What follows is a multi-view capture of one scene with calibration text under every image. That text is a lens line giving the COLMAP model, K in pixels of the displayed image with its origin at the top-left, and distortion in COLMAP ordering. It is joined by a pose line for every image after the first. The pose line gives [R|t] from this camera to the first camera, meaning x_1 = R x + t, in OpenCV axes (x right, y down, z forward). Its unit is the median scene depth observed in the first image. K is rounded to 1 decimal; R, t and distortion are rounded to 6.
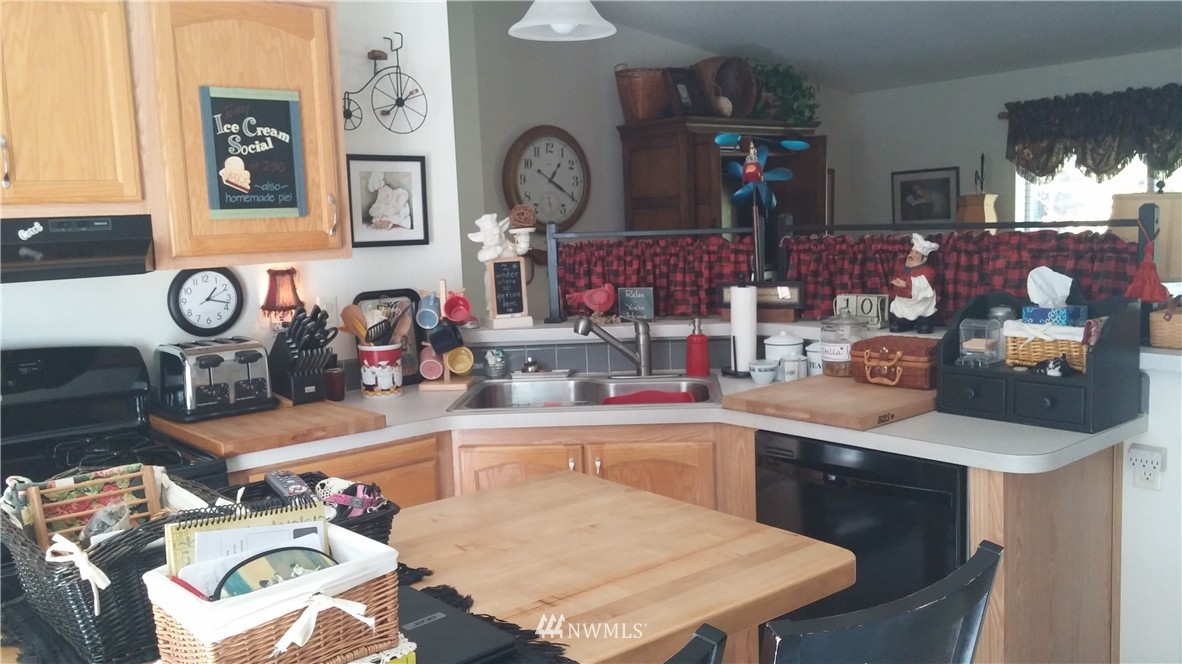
lens RADIAL K [[977.3, 0, 591.0], [0, 977.3, 332.0], [0, 0, 1]] dist [0.062699, -0.084447]
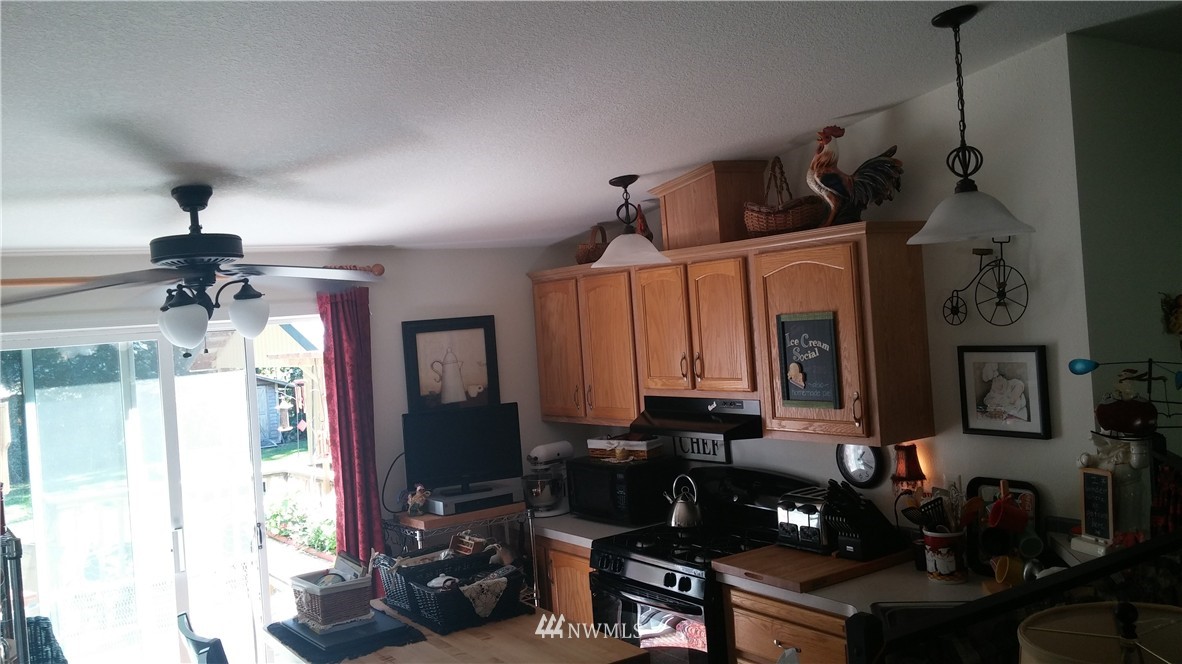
lens RADIAL K [[977.3, 0, 591.0], [0, 977.3, 332.0], [0, 0, 1]] dist [0.062699, -0.084447]
pose [[-0.088473, 0.051779, -0.994732, 0.812966], [-0.054317, 0.996911, 0.056723, -0.225290], [0.994597, 0.059049, -0.085387, 0.661752]]
